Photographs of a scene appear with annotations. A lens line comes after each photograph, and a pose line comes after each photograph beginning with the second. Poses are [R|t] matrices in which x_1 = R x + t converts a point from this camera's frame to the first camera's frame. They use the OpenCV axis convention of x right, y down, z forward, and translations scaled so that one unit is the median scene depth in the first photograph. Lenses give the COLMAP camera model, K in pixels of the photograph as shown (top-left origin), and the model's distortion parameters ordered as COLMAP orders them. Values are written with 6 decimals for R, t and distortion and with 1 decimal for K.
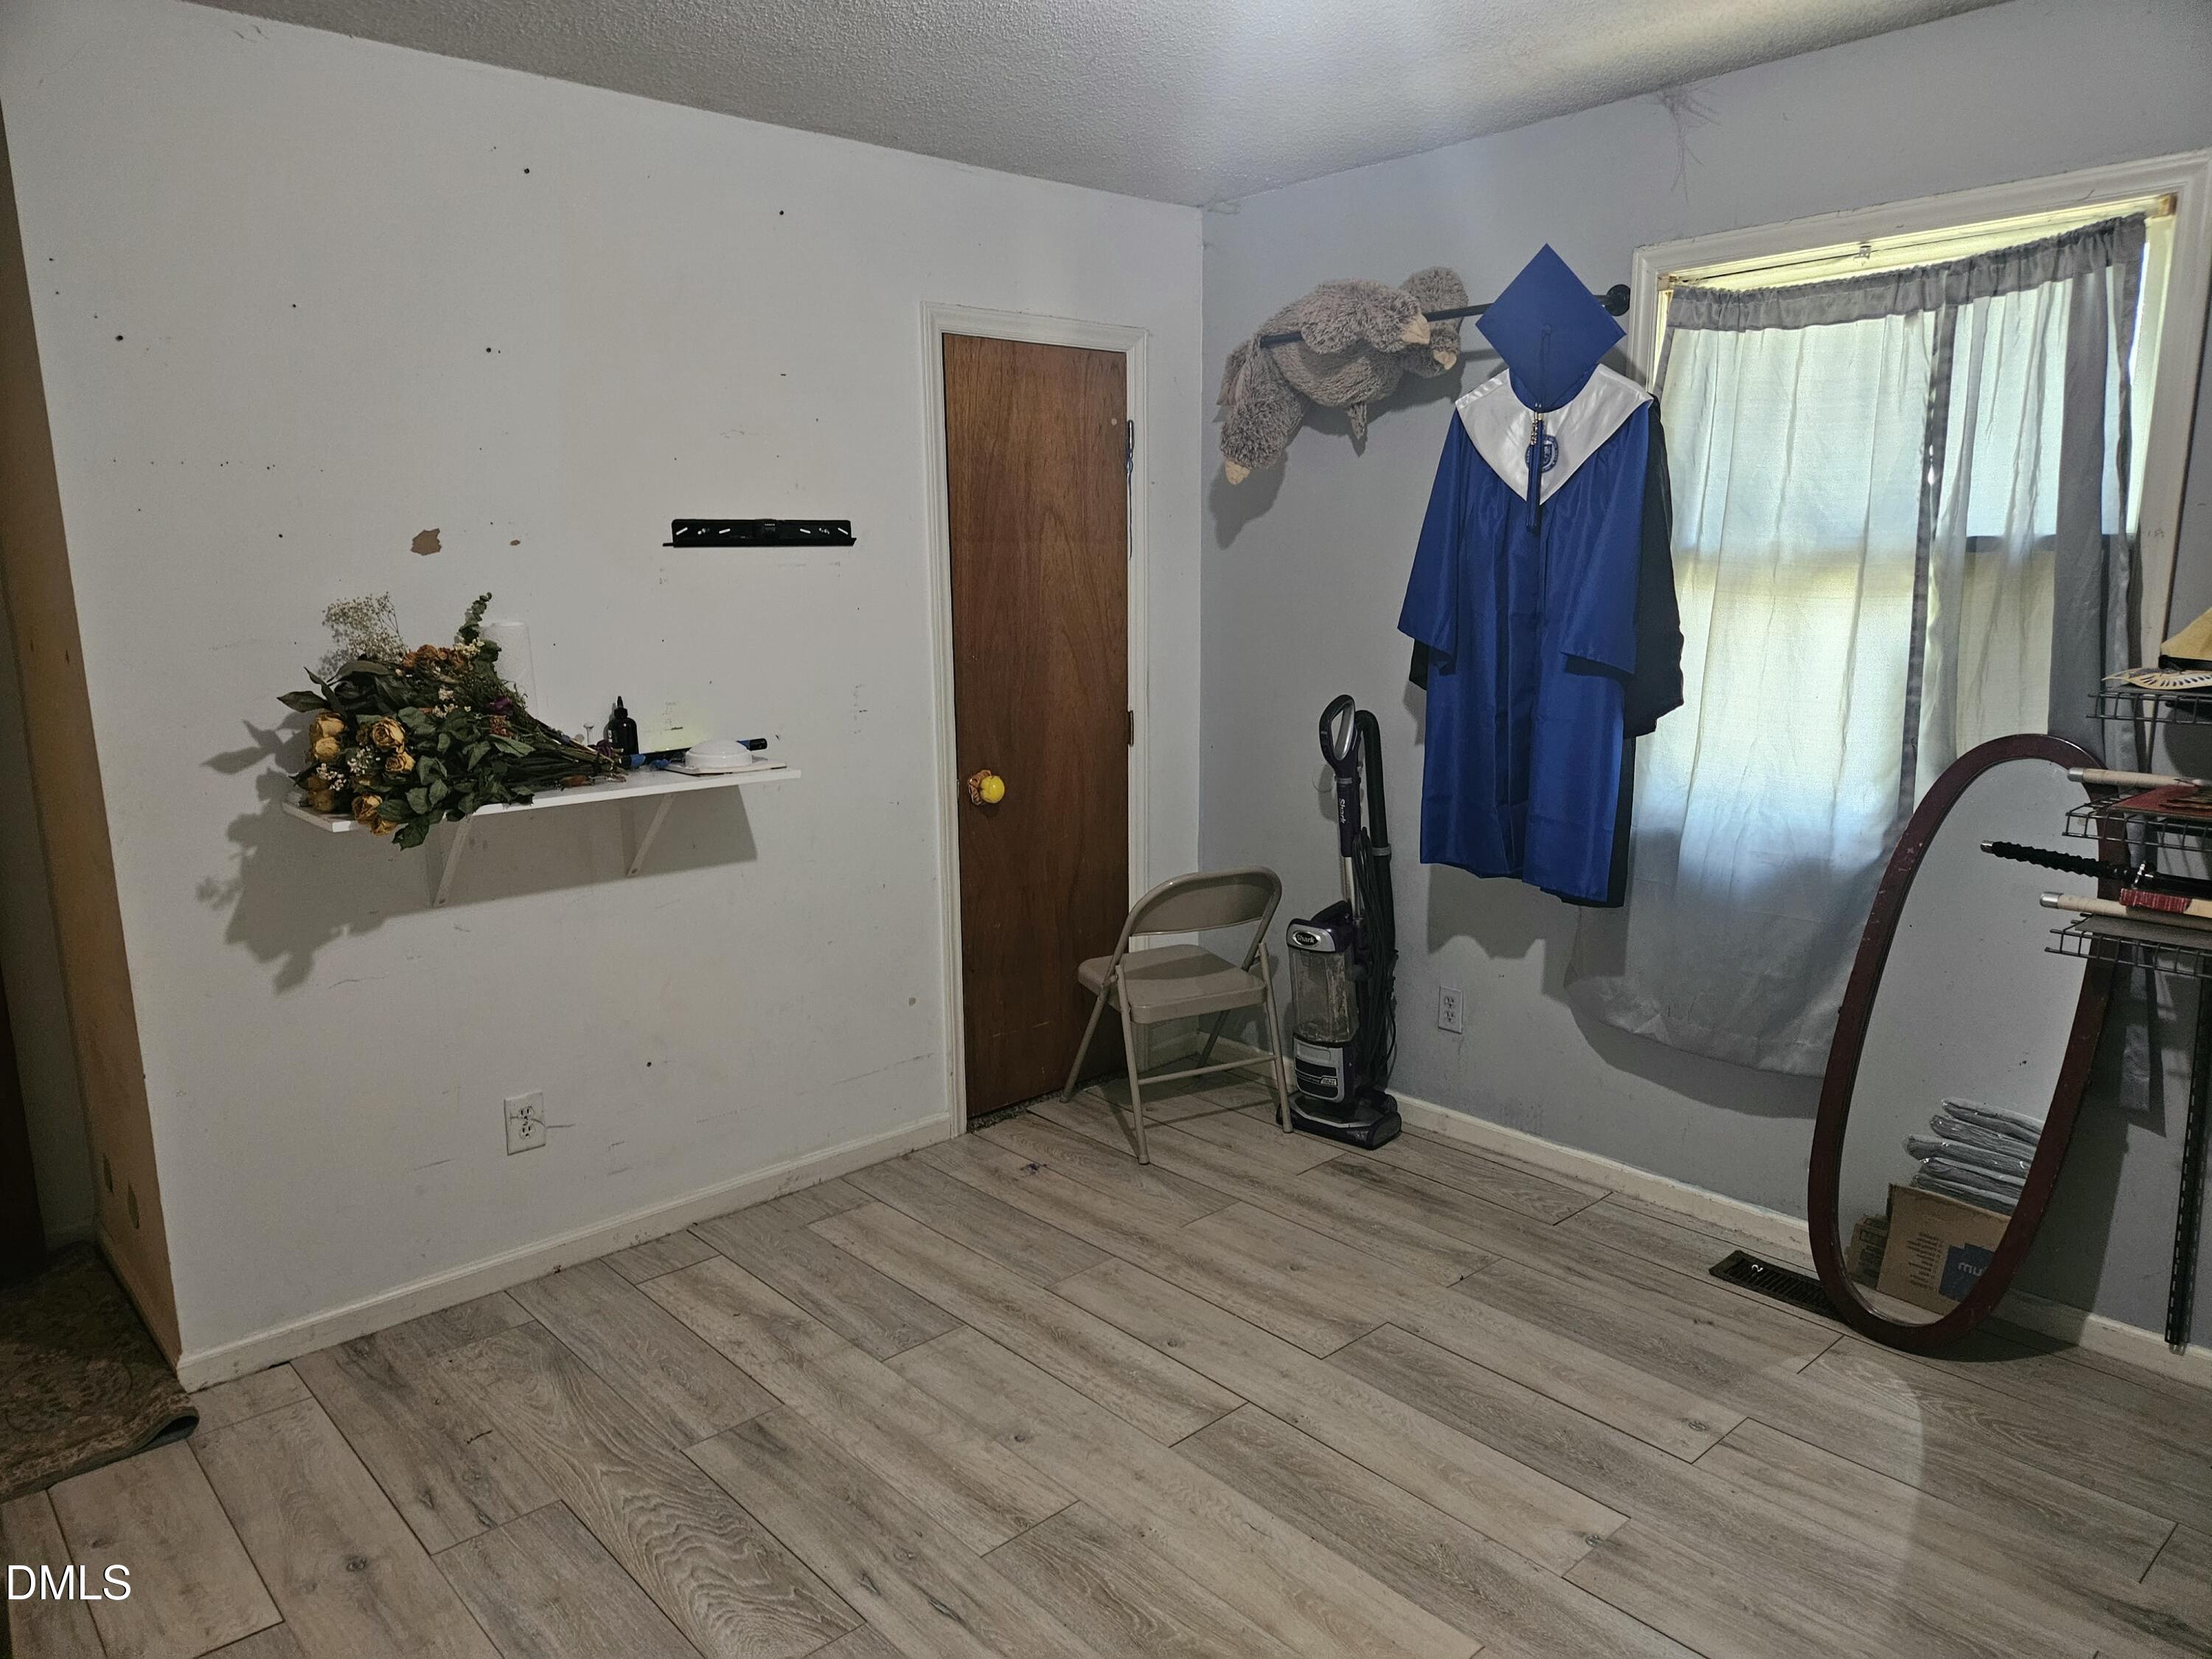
lens RADIAL K [[1488.6, 0, 1081.1], [0, 1488.6, 833.1], [0, 0, 1]] dist [0.059365, -0.022995]
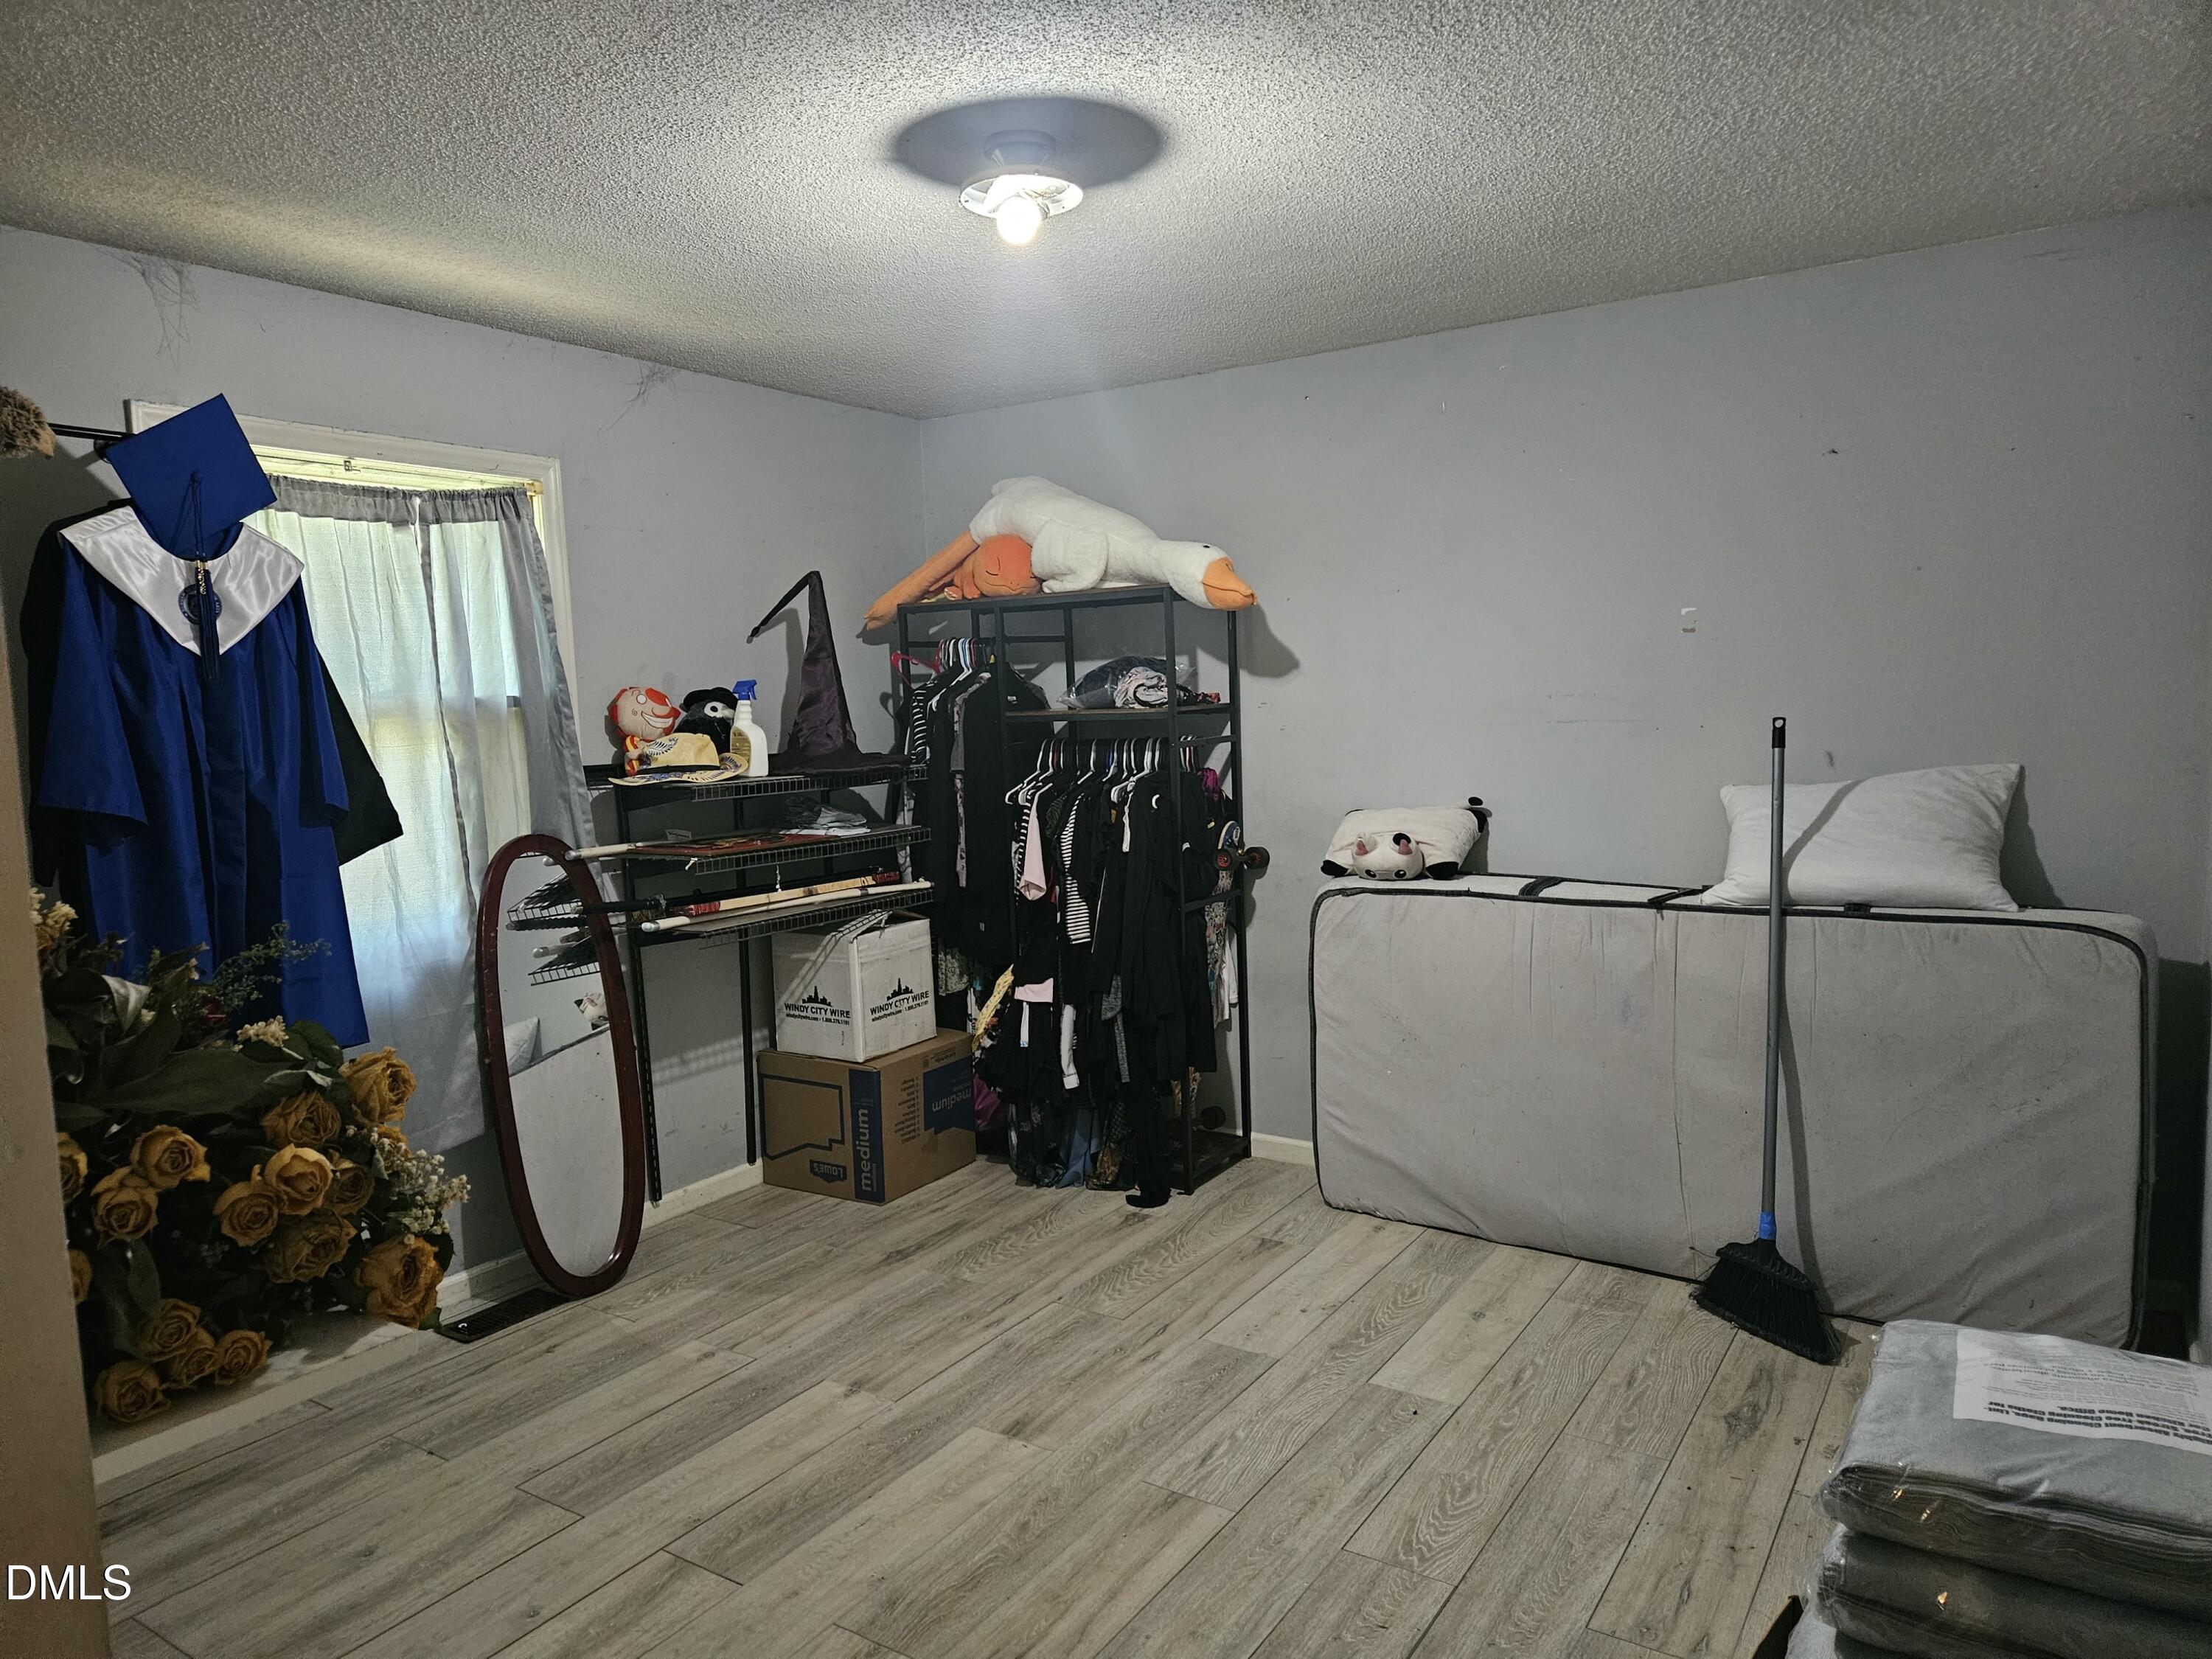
lens RADIAL K [[1488.6, 0, 1087.5], [0, 1488.6, 832.1], [0, 0, 1]] dist [0.059365, -0.022995]
pose [[-0.242591, -0.077774, 0.967006, -0.836005], [0.211973, 0.968447, 0.131067, -0.139110], [-0.946687, 0.236775, -0.218451, 0.804418]]
